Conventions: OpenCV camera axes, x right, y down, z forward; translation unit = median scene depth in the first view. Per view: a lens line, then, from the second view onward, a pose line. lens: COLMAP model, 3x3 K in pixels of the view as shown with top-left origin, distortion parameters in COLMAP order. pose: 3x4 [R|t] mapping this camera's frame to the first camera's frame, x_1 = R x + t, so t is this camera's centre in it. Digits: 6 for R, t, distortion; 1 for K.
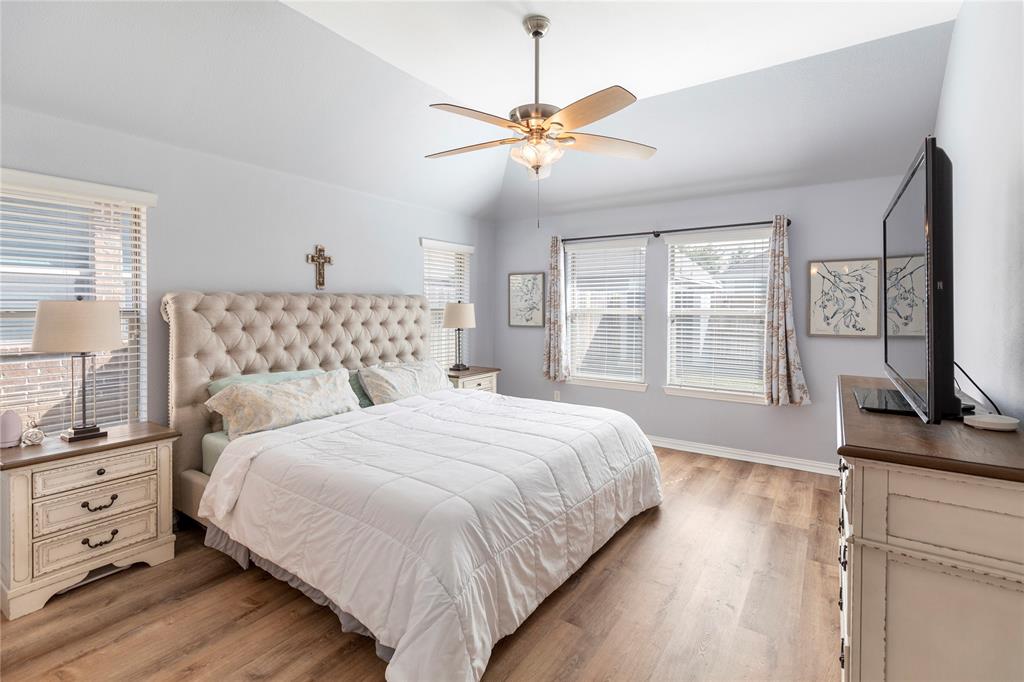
lens RADIAL K [[470.6, 0, 515.3], [0, 470.6, 309.5], [0, 0, 1]] dist [0.000009, -0.000458]
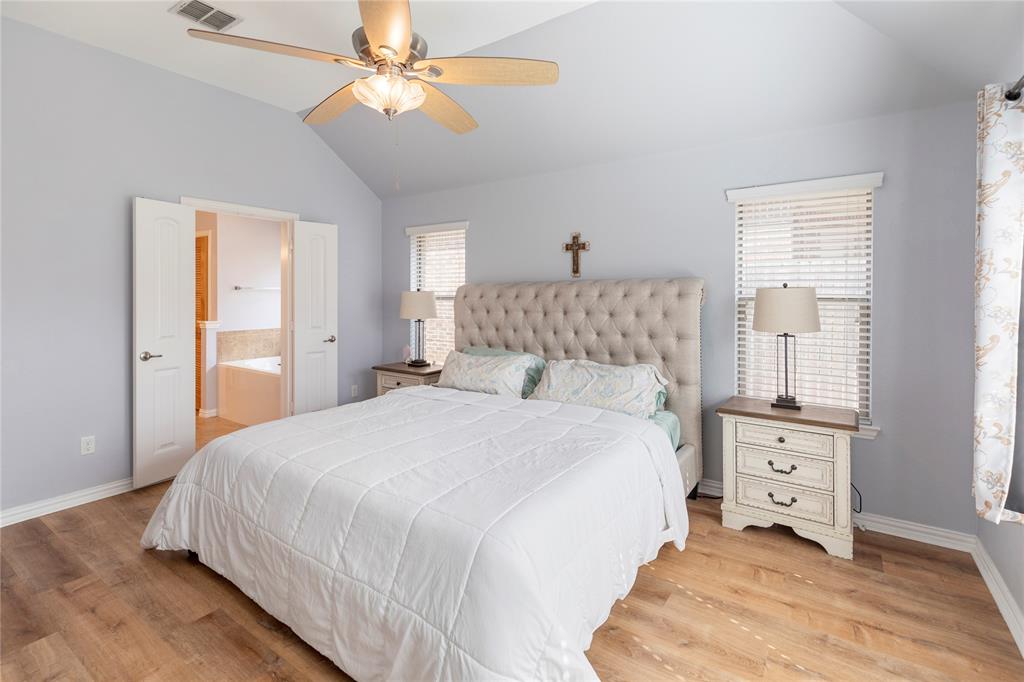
lens RADIAL K [[465.7, 0, 514.5], [0, 465.7, 294.9], [0, 0, 1]] dist [0.021526, 0.000499]
pose [[-0.002092, 0.006114, -0.999979, 0.481881], [-0.007432, 0.999954, 0.006129, -0.006984], [0.999970, 0.007444, -0.002047, 0.714301]]
